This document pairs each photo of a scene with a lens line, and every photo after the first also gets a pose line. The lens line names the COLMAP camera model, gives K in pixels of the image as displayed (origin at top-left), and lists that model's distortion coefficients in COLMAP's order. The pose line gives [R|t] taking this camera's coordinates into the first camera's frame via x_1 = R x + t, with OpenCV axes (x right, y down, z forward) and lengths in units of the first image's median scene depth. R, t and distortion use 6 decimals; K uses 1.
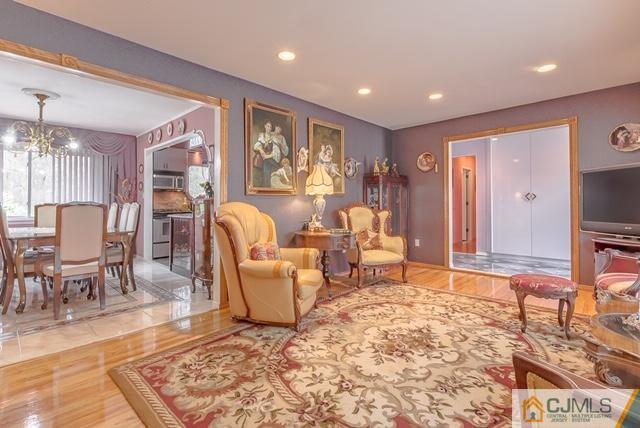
lens RADIAL K [[302.3, 0, 320.9], [0, 302.3, 203.7], [0, 0, 1]] dist [0.003437, 0.000388]
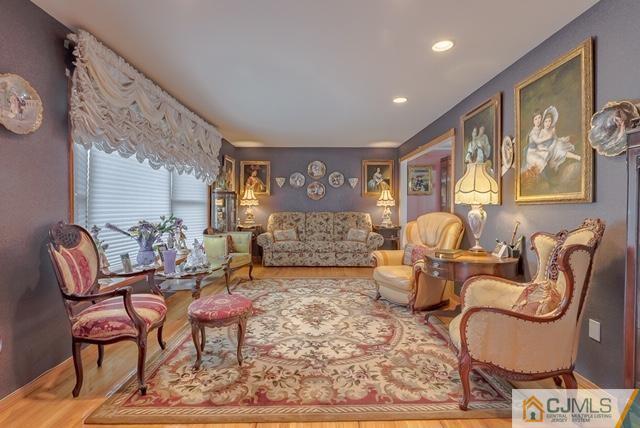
lens RADIAL K [[302.3, 0, 320.9], [0, 302.3, 203.7], [0, 0, 1]] dist [0.003437, 0.000388]
pose [[-0.716312, -0.004649, -0.697764, 1.019939], [0.001663, 0.999964, -0.008369, -0.033256], [0.697778, -0.007155, -0.716278, 1.651061]]
